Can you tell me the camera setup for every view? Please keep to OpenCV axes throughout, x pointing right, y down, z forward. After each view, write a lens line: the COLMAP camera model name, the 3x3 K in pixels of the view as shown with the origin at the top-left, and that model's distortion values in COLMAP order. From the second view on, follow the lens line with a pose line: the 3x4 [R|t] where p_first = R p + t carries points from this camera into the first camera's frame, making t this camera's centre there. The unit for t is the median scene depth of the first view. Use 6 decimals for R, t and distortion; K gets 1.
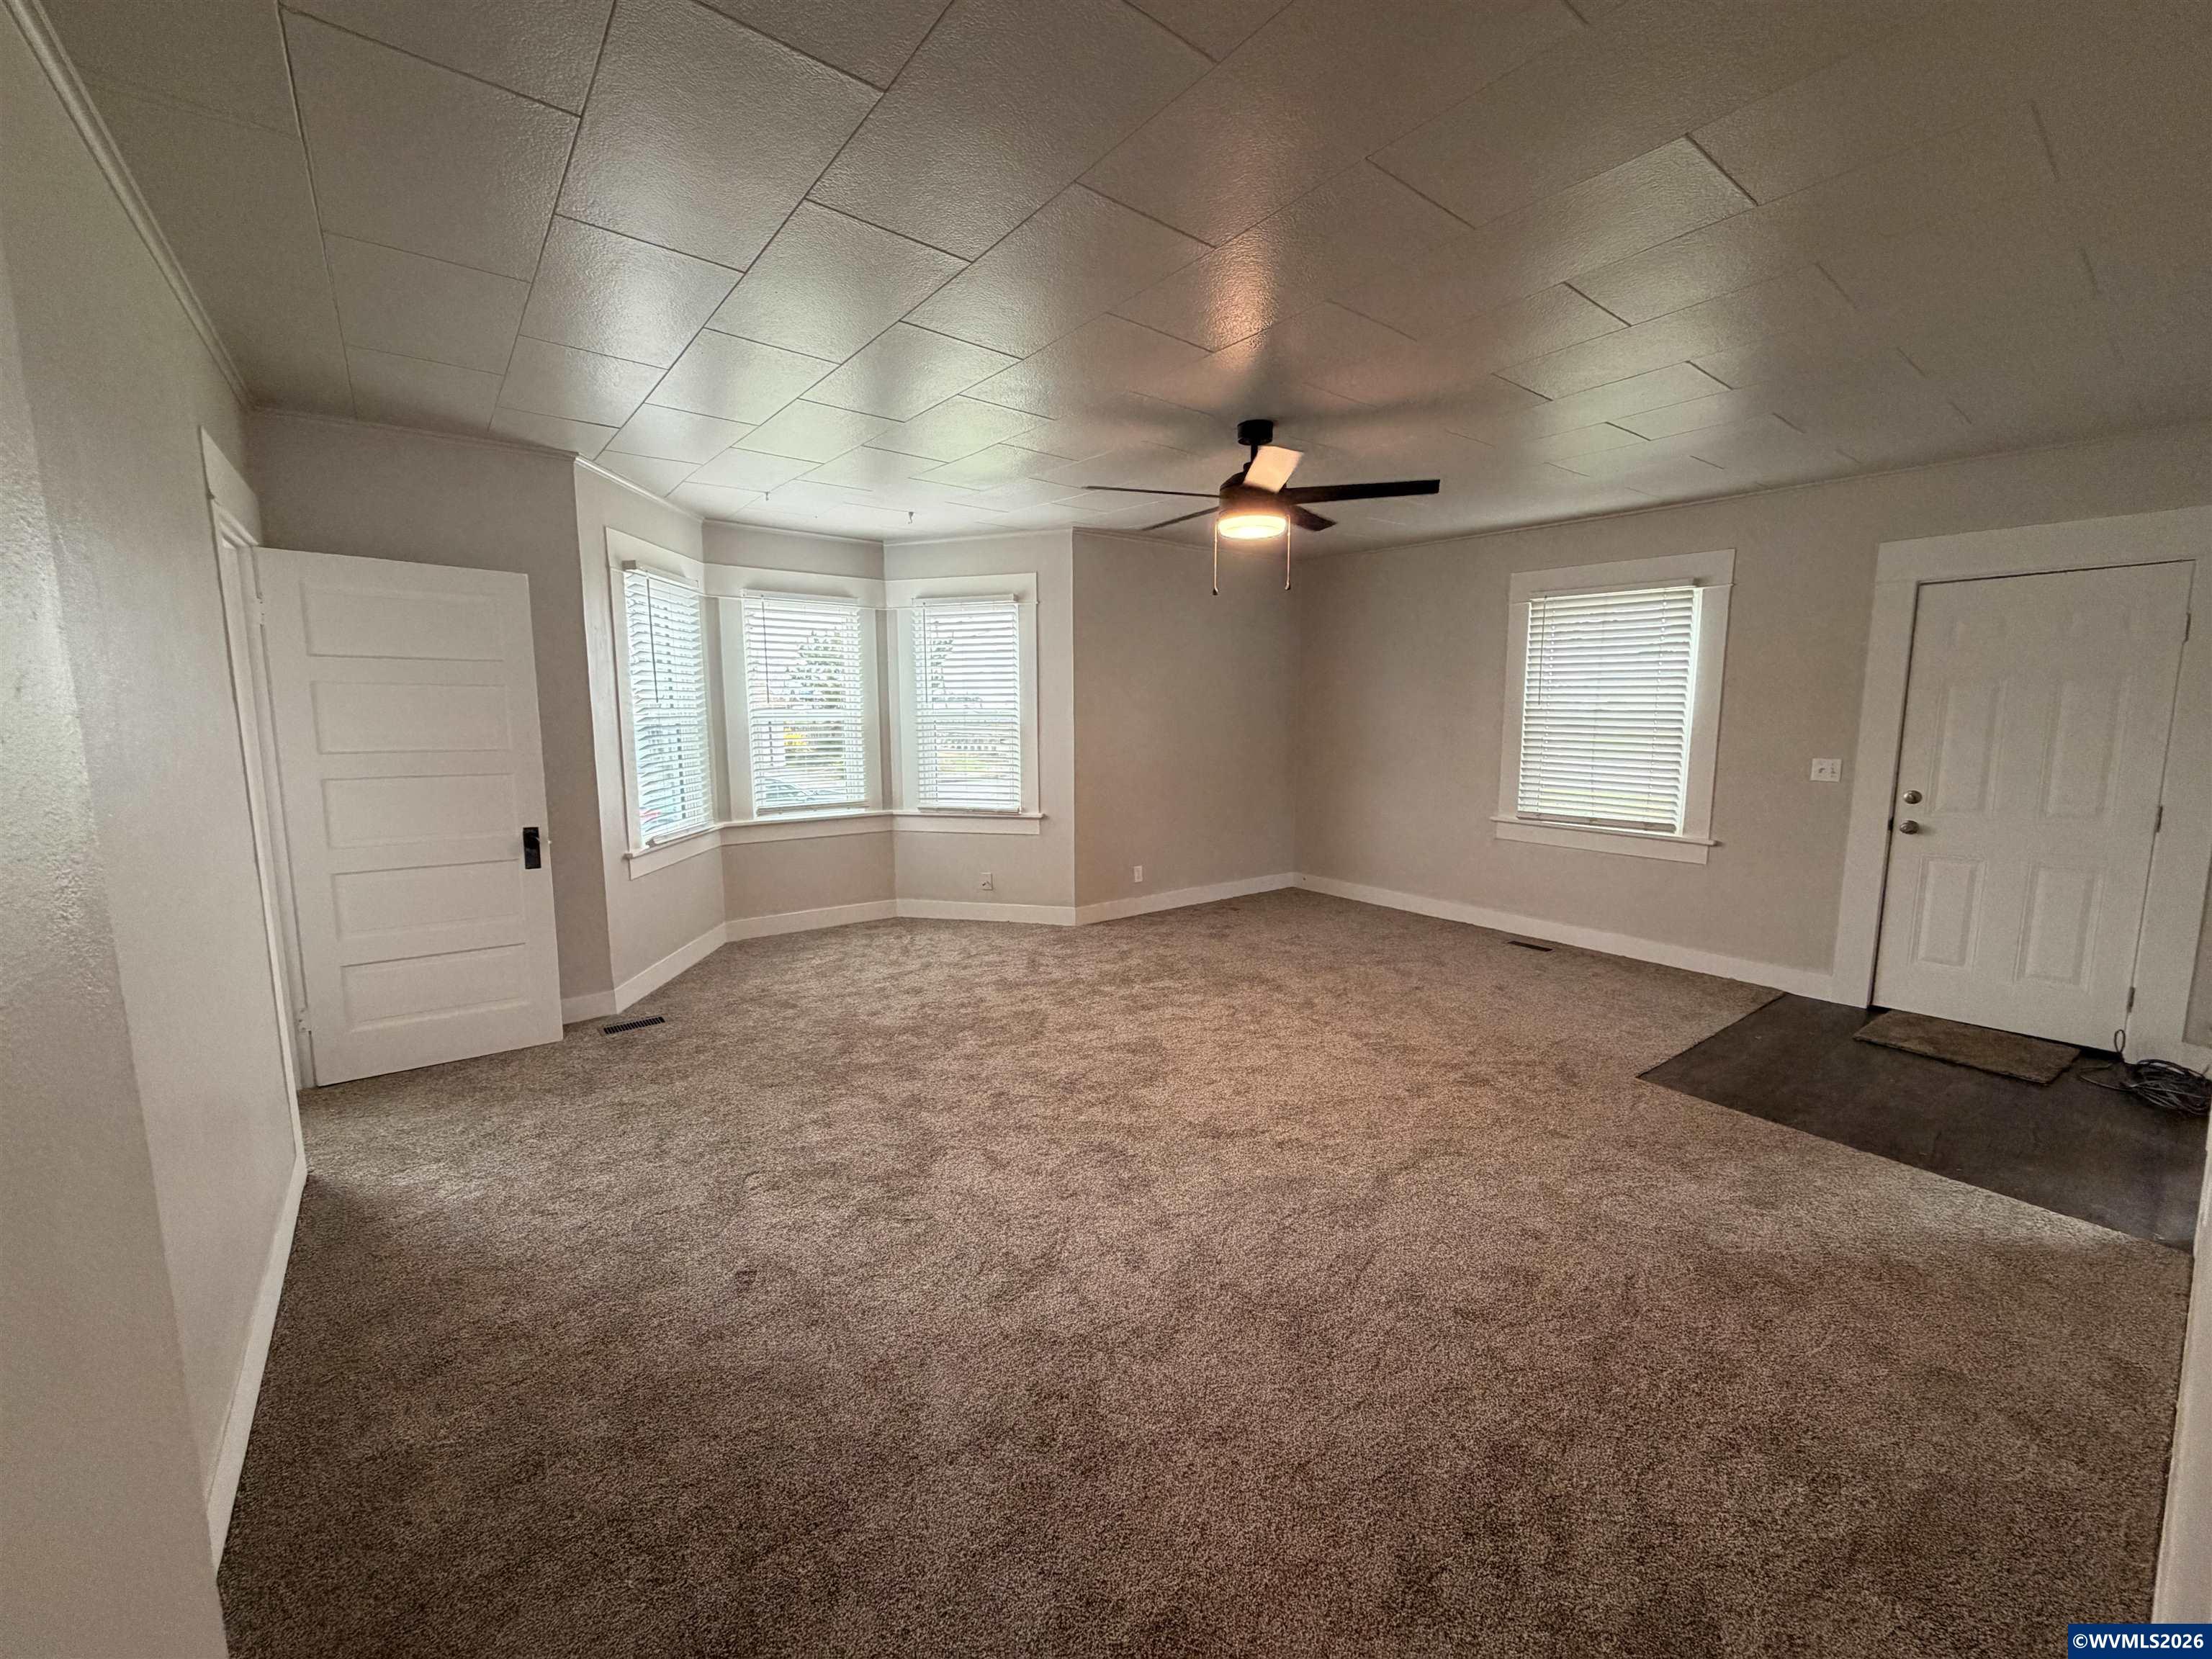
lens RADIAL K [[892.8, 0, 1110.1], [0, 892.8, 825.0], [0, 0, 1]] dist [-0.001565, -0.000095]
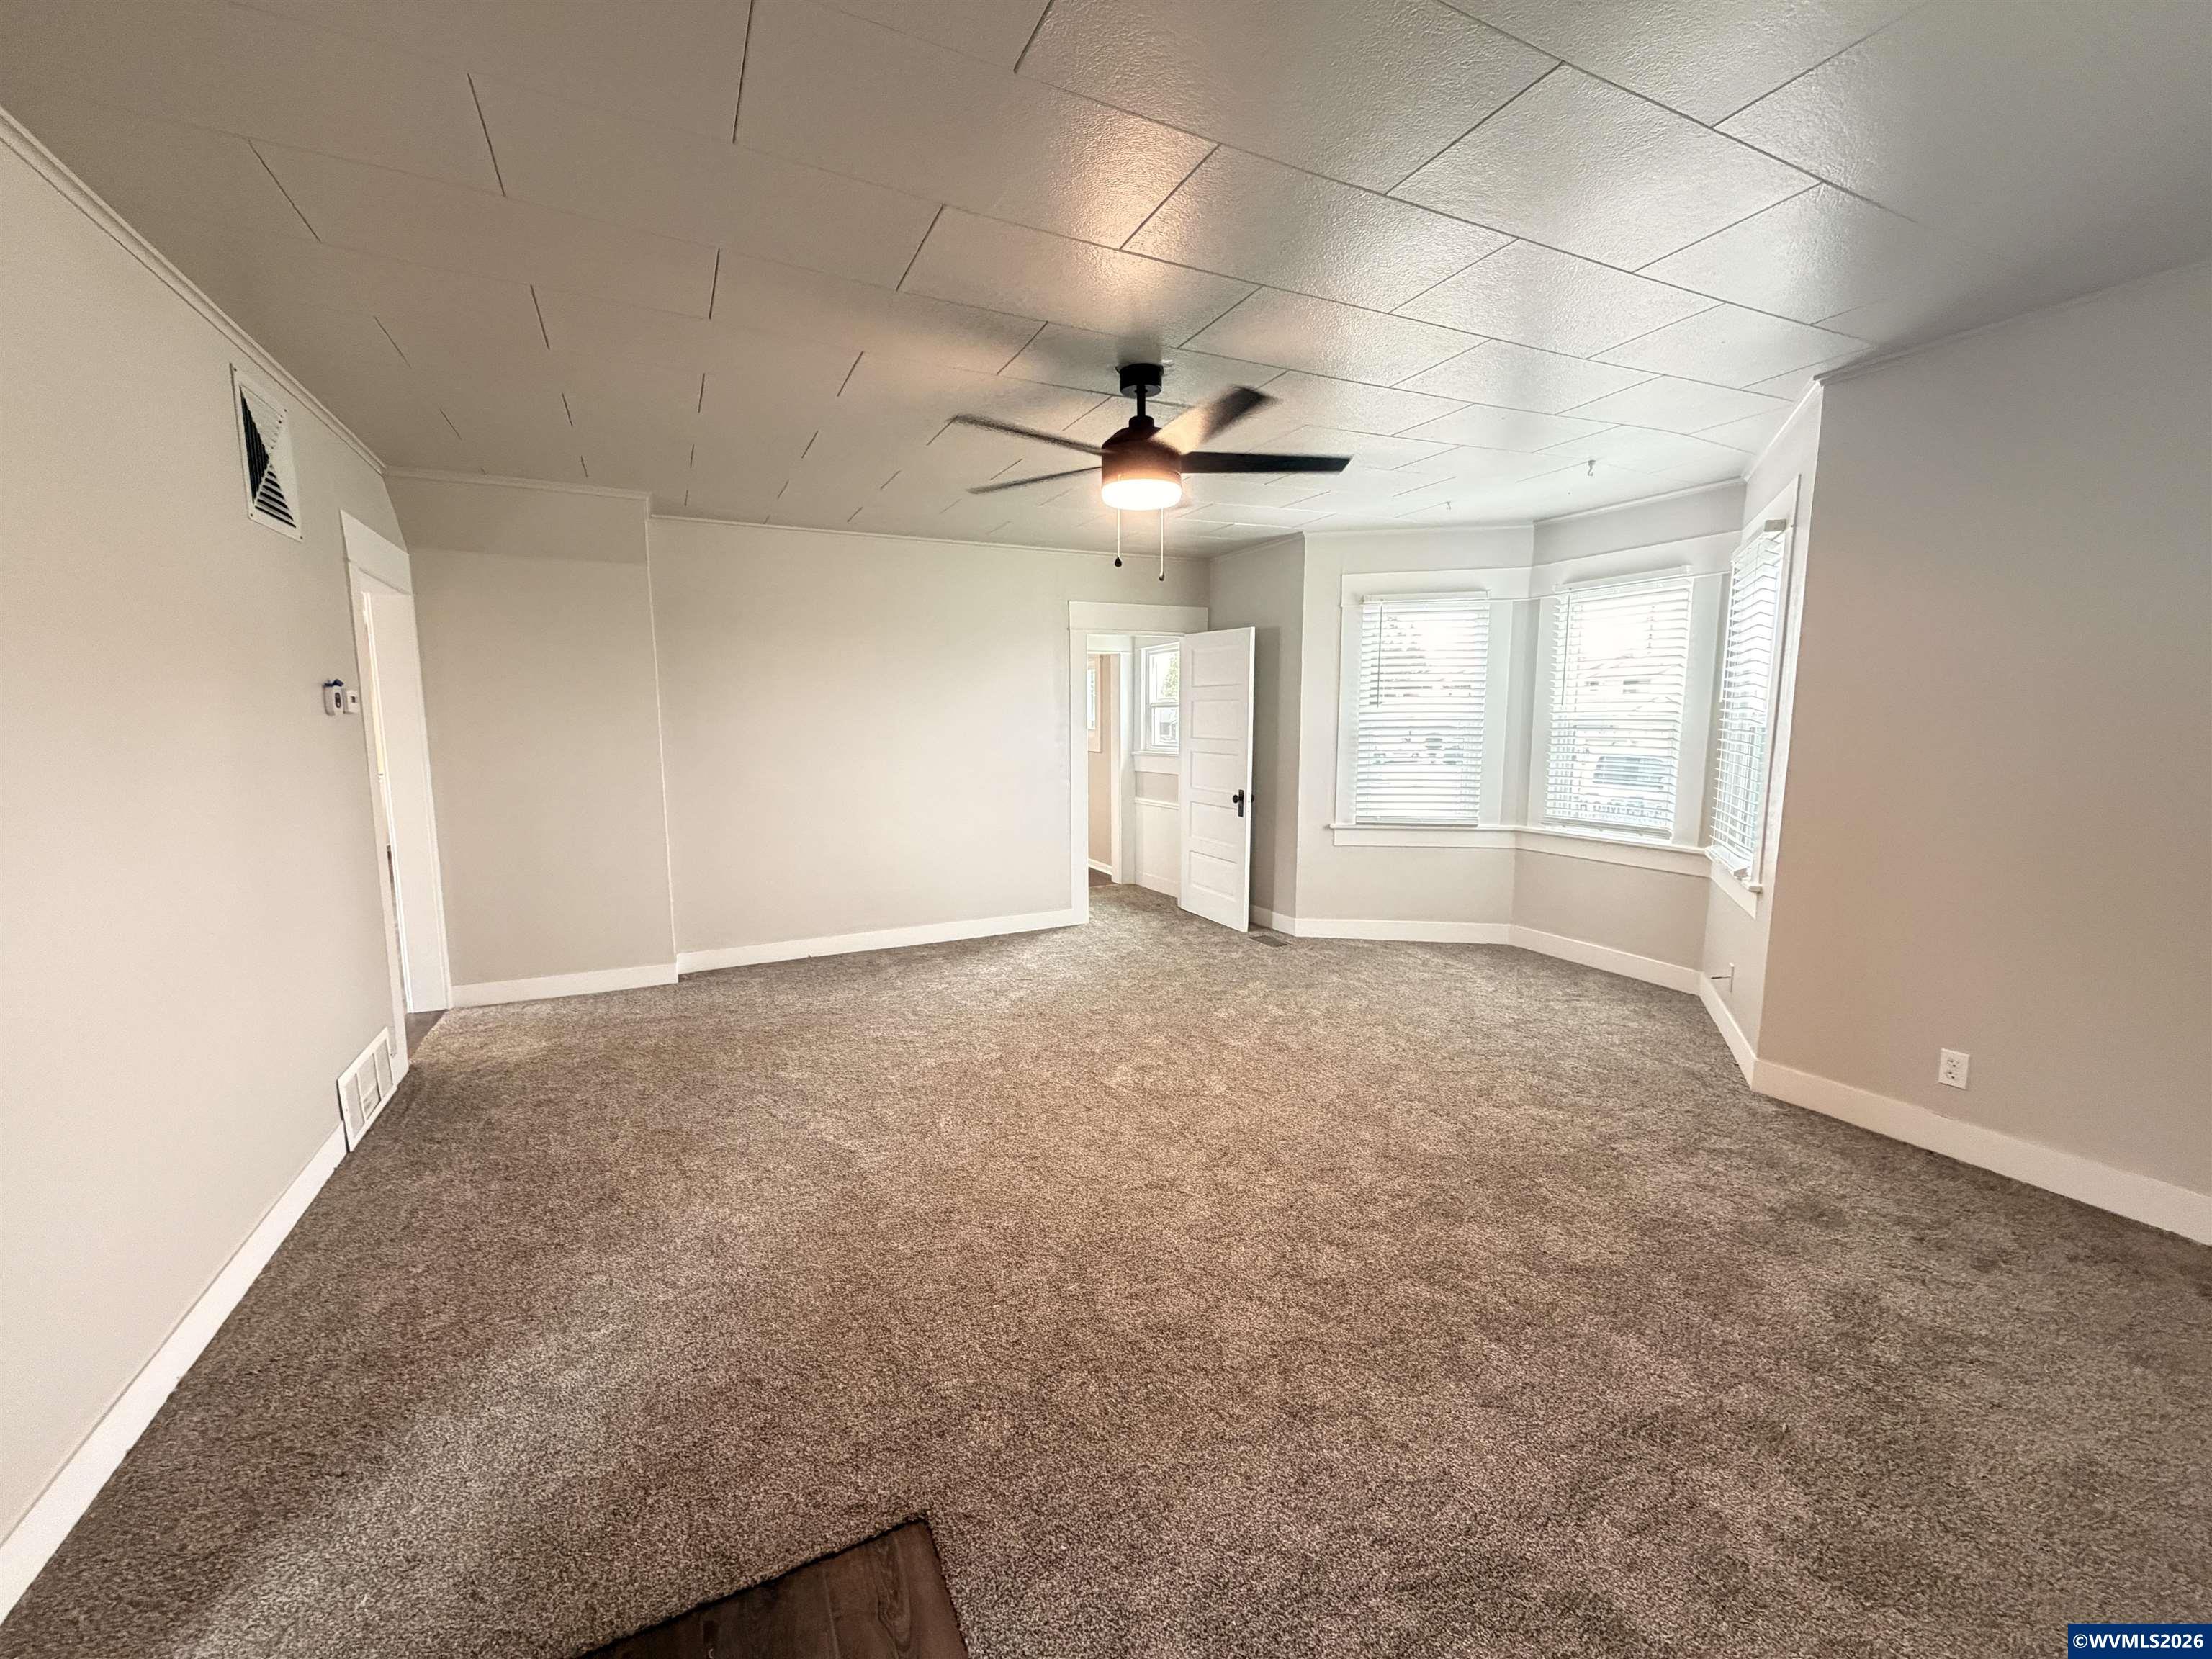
lens RADIAL K [[892.8, 0, 1099.6], [0, 892.8, 830.2], [0, 0, 1]] dist [-0.001565, -0.000095]
pose [[-0.201729, 0.130859, -0.970660, 0.659066], [-0.116627, 0.980774, 0.156460, -0.103037], [0.972473, 0.144767, -0.182589, 0.754967]]
